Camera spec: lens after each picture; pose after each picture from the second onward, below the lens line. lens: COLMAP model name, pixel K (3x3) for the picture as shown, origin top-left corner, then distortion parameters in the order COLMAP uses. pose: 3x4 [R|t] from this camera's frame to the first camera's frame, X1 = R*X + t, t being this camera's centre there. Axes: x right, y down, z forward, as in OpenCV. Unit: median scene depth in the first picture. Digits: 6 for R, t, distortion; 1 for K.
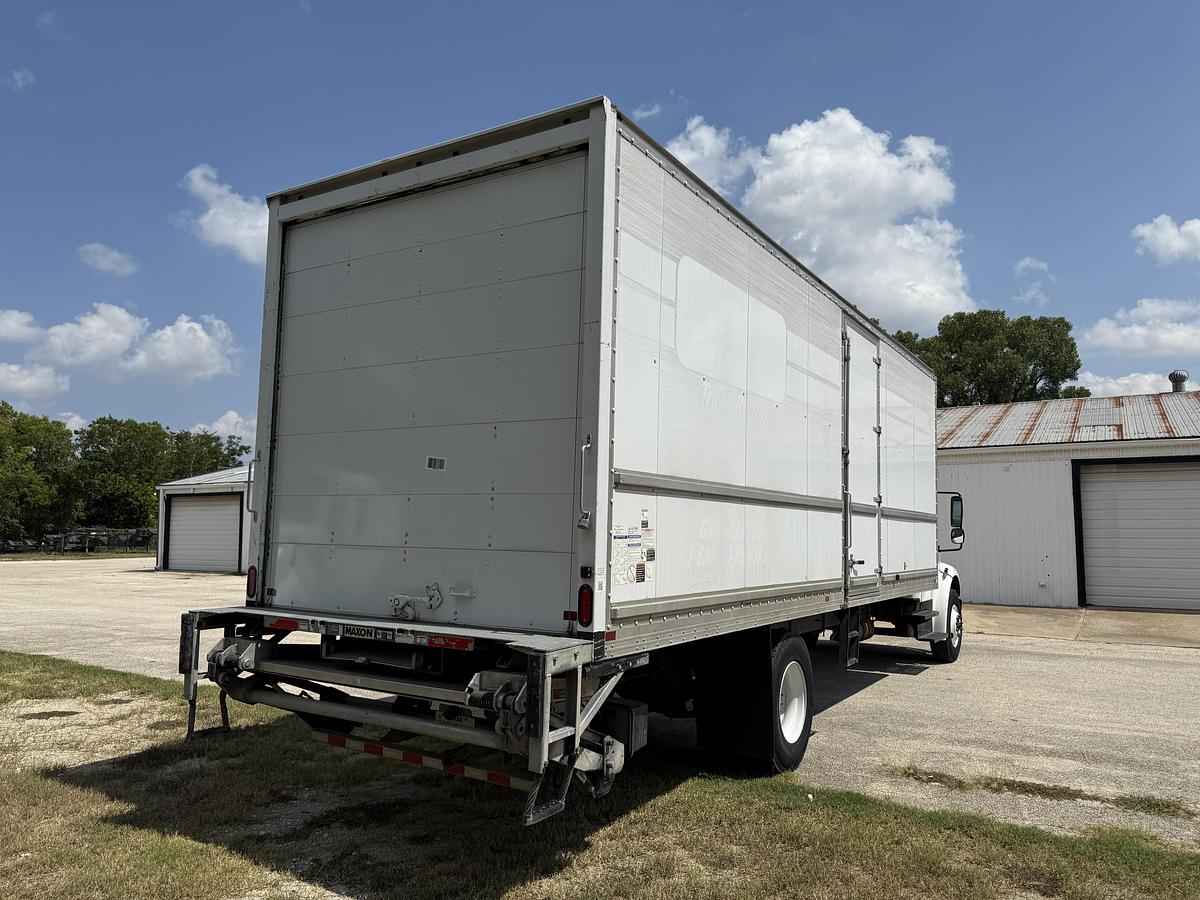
lens RADIAL K [[847.8, 0, 608.3], [0, 847.8, 459.7], [0, 0, 1]] dist [0.044148, -0.045061]
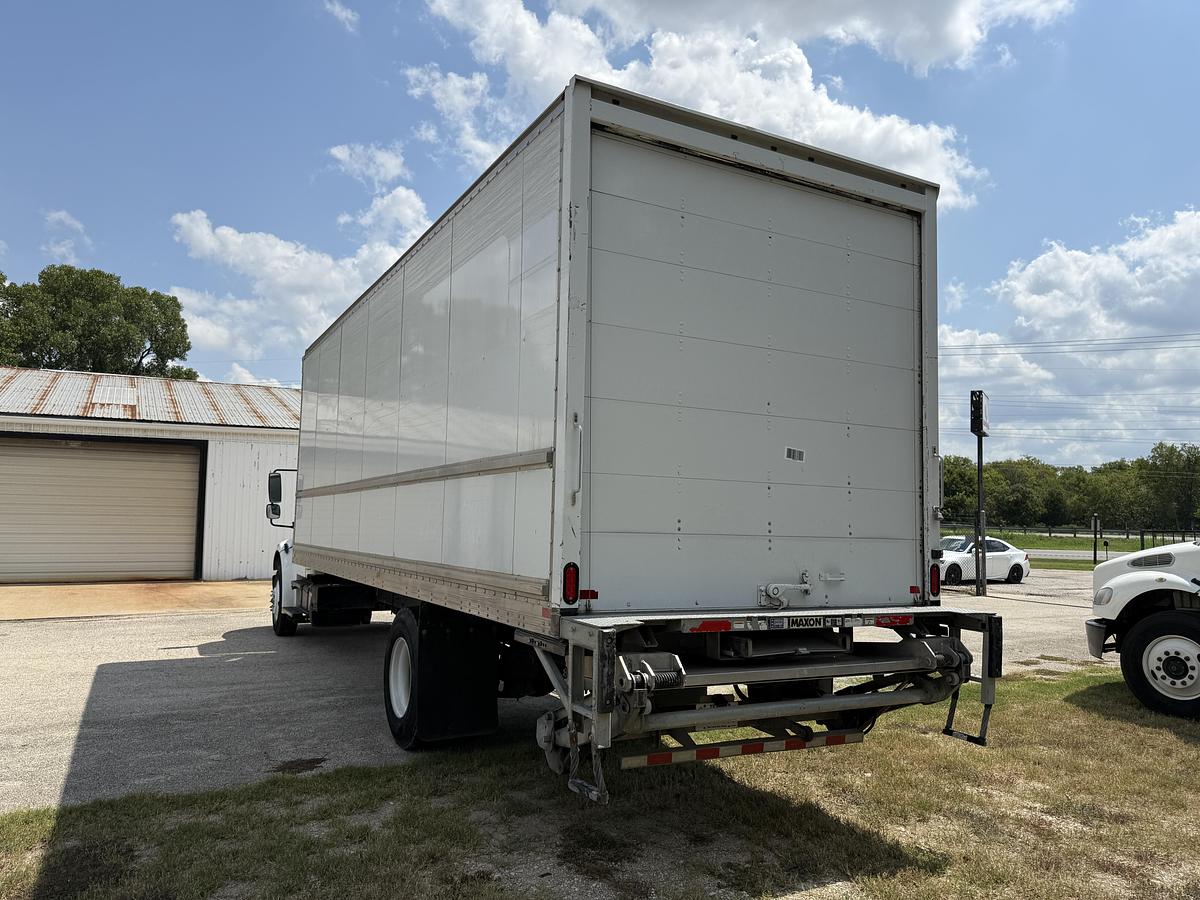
lens RADIAL K [[847.8, 0, 609.7], [0, 847.8, 460.8], [0, 0, 1]] dist [0.044148, -0.045061]
pose [[0.492759, 0.059359, 0.868139, -0.903894], [-0.084442, 0.996224, -0.020187, 0.038715], [-0.866059, -0.063360, 0.495910, 0.511630]]
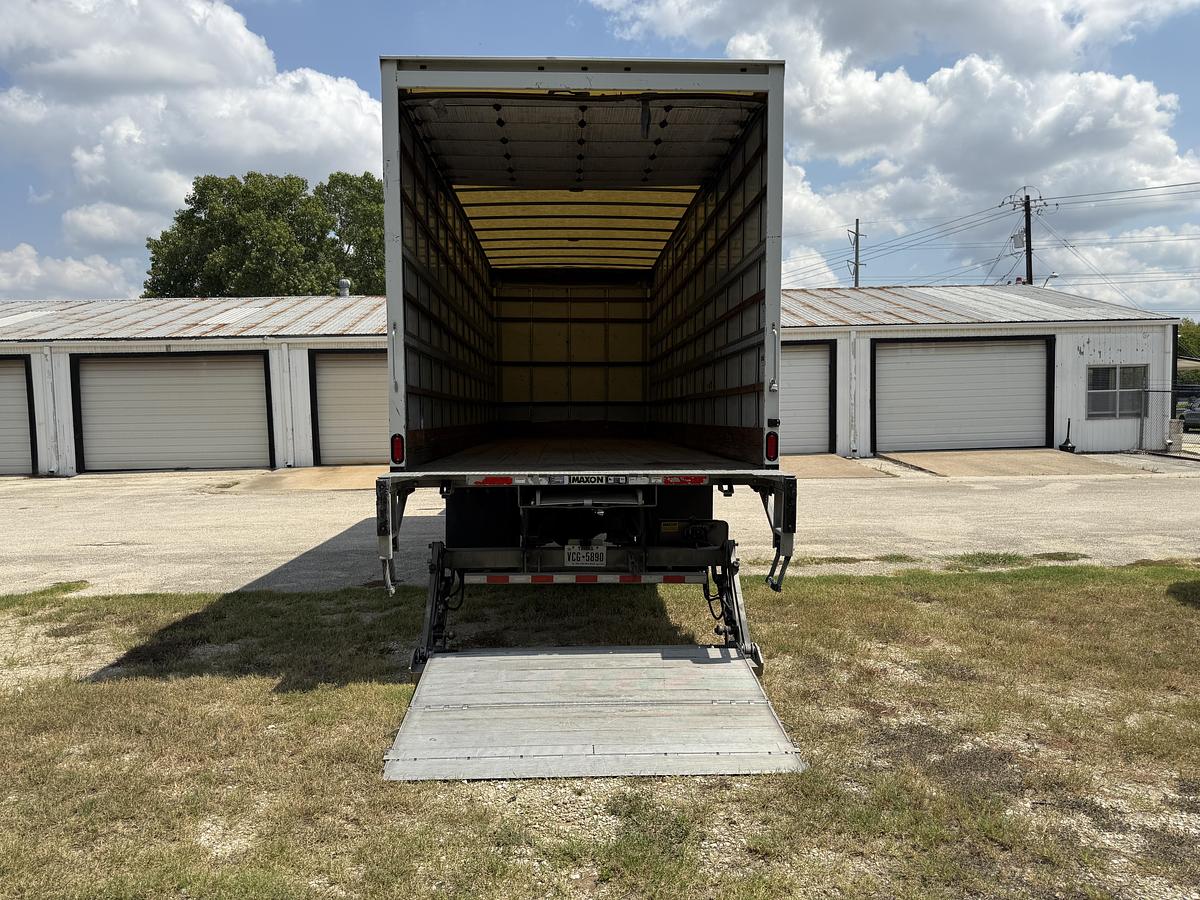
lens RADIAL K [[847.8, 0, 604.4], [0, 847.8, 455.3], [0, 0, 1]] dist [0.044148, -0.045061]
pose [[0.825568, -0.052845, 0.561824, -0.673147], [-0.025059, 0.991190, 0.130053, 0.007243], [-0.563747, -0.121446, 0.816970, 0.004933]]
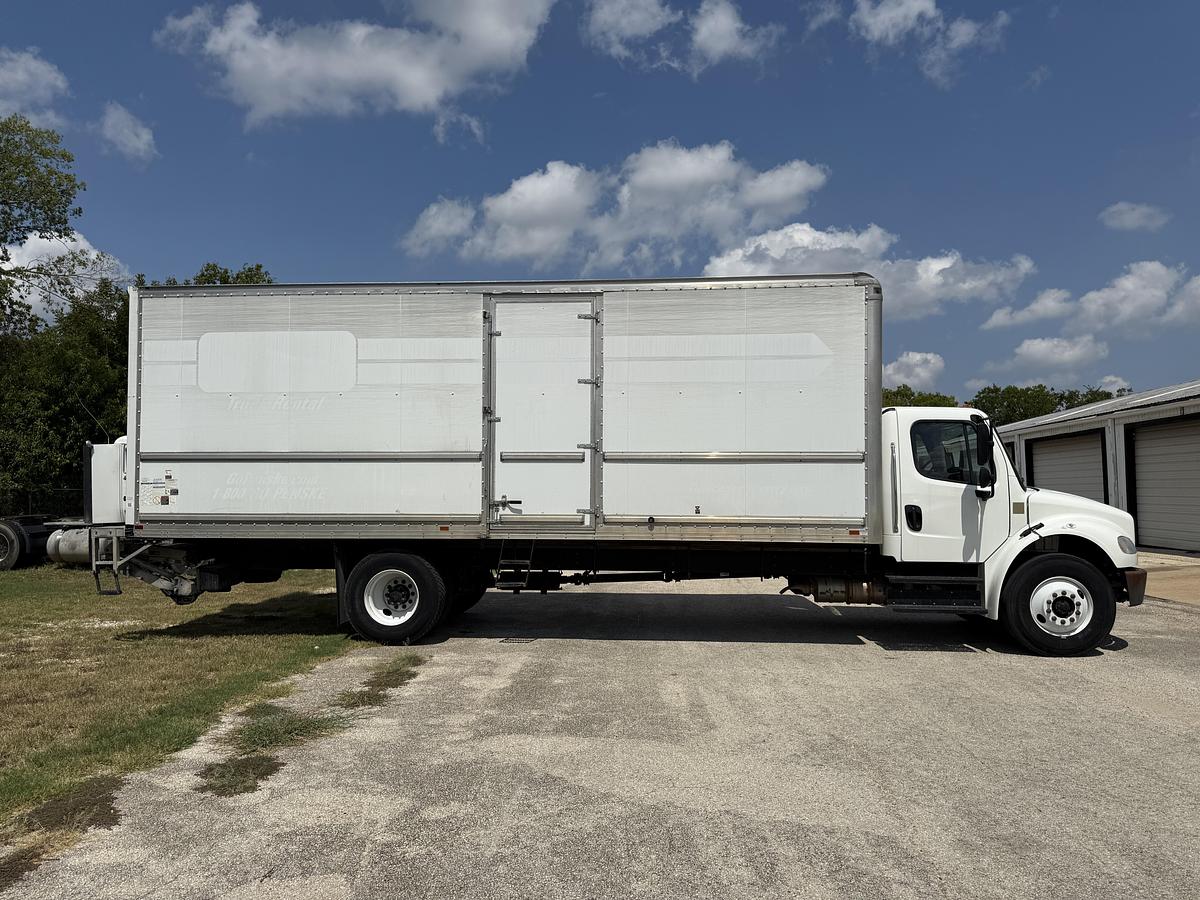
lens RADIAL K [[847.8, 0, 595.7], [0, 847.8, 450.4], [0, 0, 1]] dist [0.044148, -0.045061]
pose [[0.452427, -0.053500, -0.890195, 1.687402], [0.083179, 0.996379, -0.017607, 0.095251], [0.887914, -0.066080, 0.455239, 0.694114]]
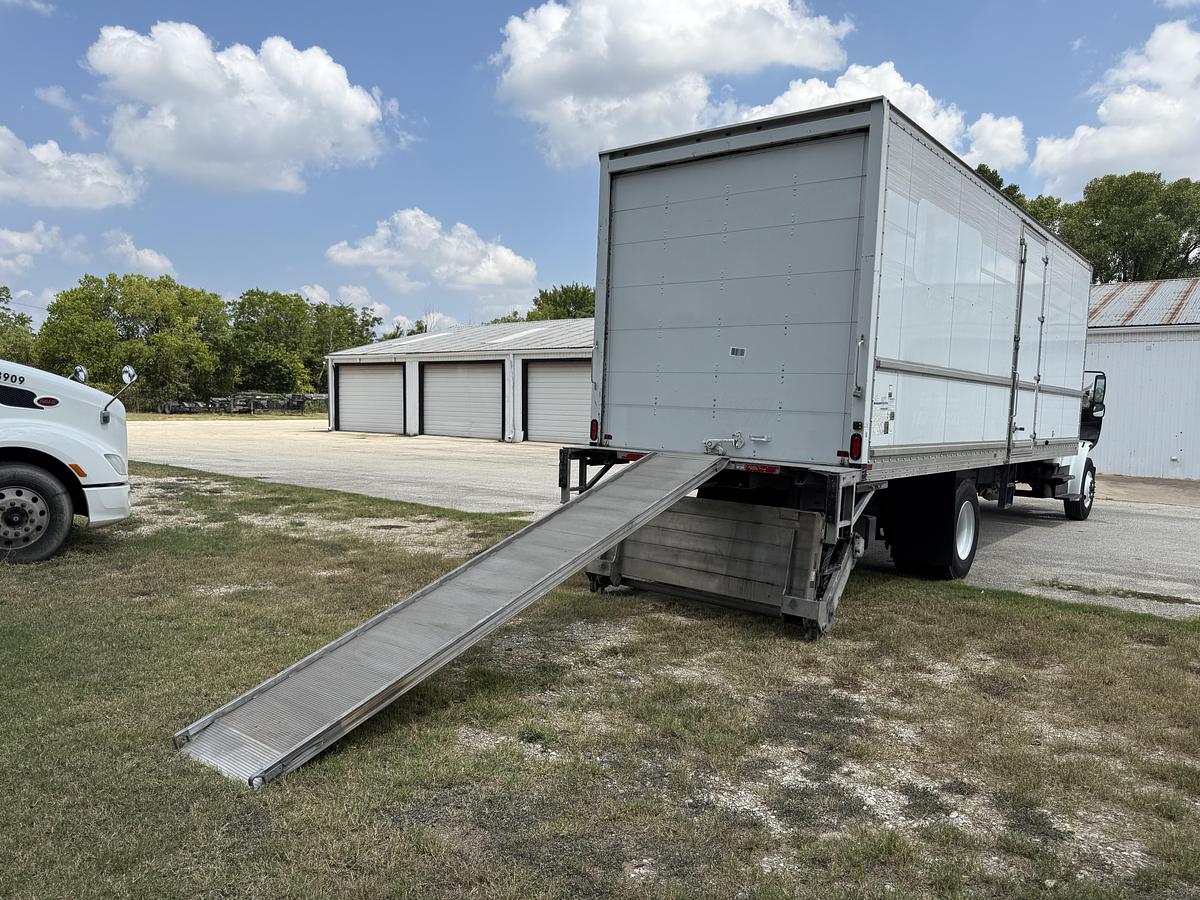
lens RADIAL K [[847.8, 0, 603.1], [0, 847.8, 460.6], [0, 0, 1]] dist [0.044148, -0.045061]
pose [[0.992382, 0.024588, -0.120722, -0.190868], [-0.006115, 0.988505, 0.151062, -0.022453], [0.123049, -0.149173, 0.981125, -0.373401]]
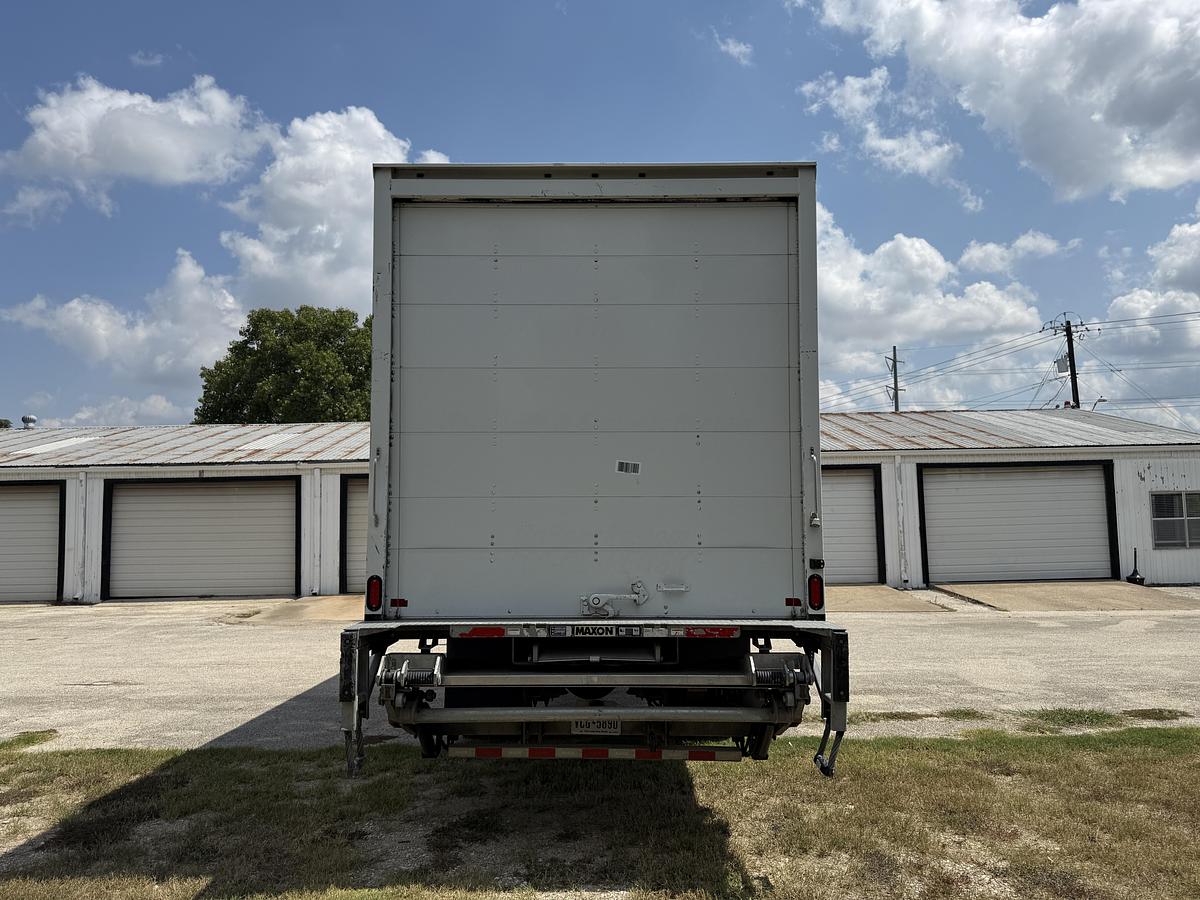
lens RADIAL K [[847.8, 0, 606.7], [0, 847.8, 458.7], [0, 0, 1]] dist [0.044148, -0.045061]
pose [[0.850323, 0.026167, 0.525611, -0.581891], [-0.024868, 0.999645, -0.009535, 0.003211], [-0.525674, -0.004963, 0.850672, 0.092059]]
